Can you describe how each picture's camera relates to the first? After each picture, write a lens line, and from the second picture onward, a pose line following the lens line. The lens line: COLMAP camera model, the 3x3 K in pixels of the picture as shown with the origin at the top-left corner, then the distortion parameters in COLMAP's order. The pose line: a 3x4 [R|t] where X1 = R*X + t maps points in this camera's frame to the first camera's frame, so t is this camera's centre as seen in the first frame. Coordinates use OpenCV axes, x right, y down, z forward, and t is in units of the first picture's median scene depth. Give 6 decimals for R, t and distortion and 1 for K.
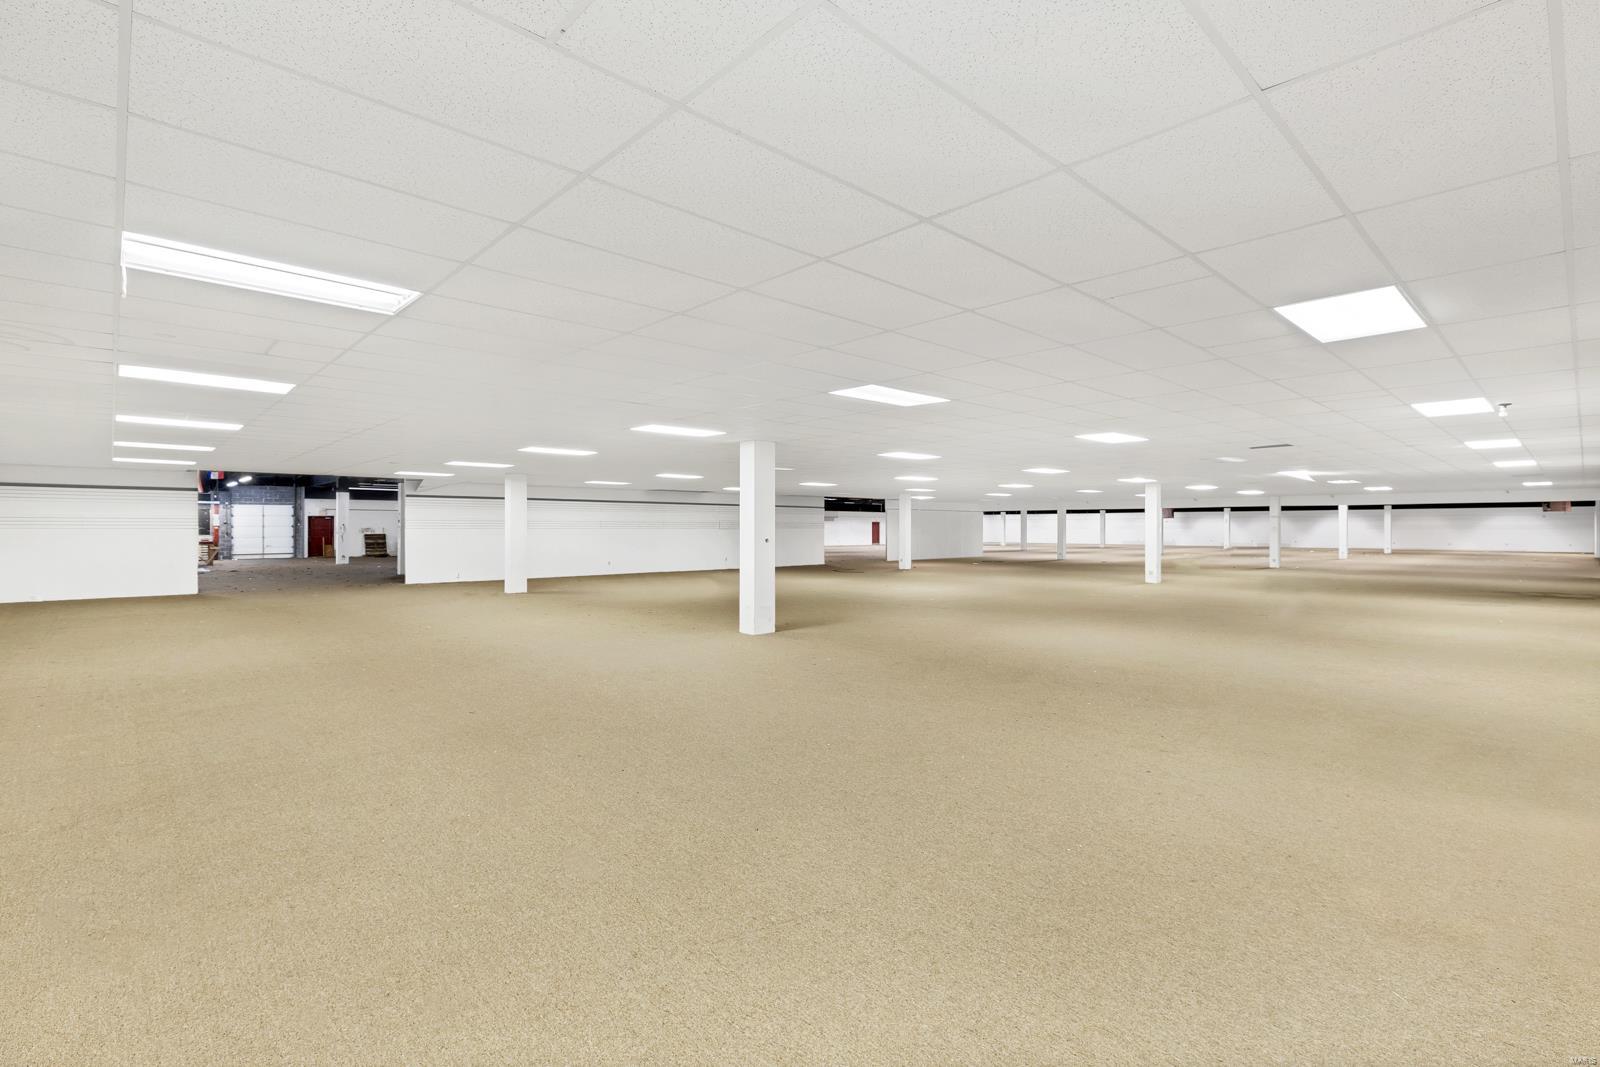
lens RADIAL K [[737.3, 0, 800.3], [0, 737.3, 532.0], [0, 0, 1]] dist [-0.000939, -0.000385]
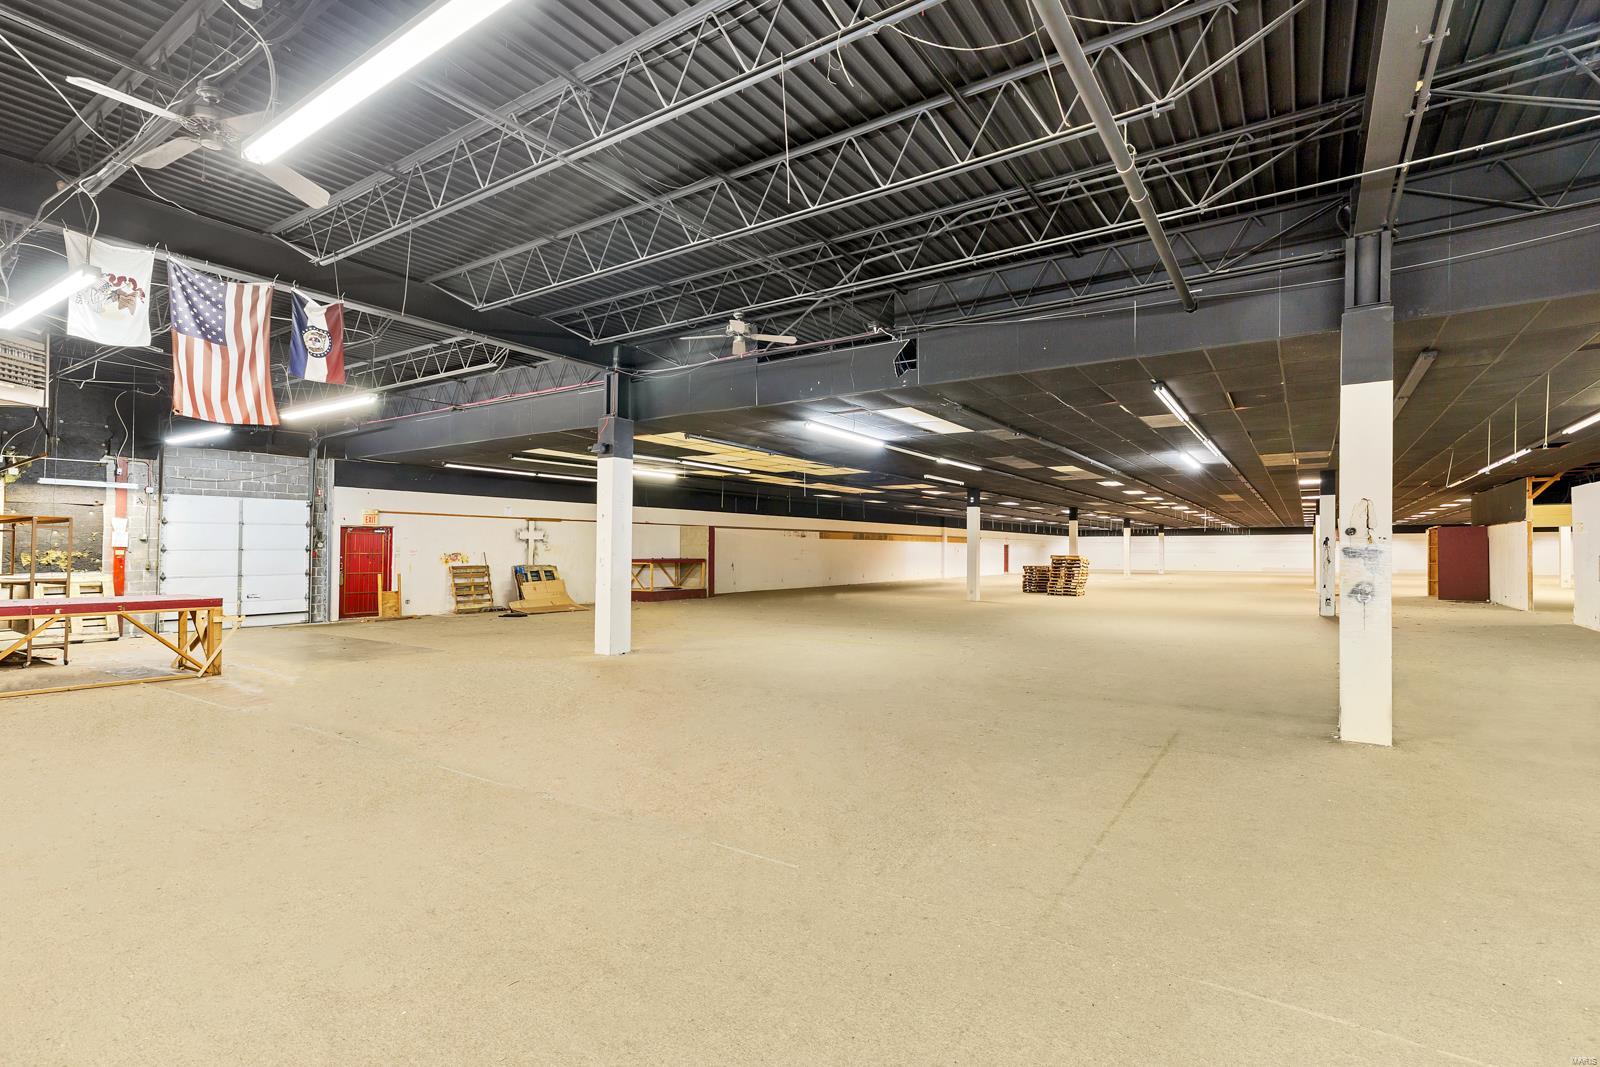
lens RADIAL K [[737.3, 0, 802.3], [0, 737.3, 537.9], [0, 0, 1]] dist [-0.000939, -0.000385]
pose [[0.974768, 0.008770, 0.223046, -0.499677], [-0.004693, 0.999812, -0.018801, -0.007495], [-0.223169, 0.017280, 0.974627, 0.510663]]
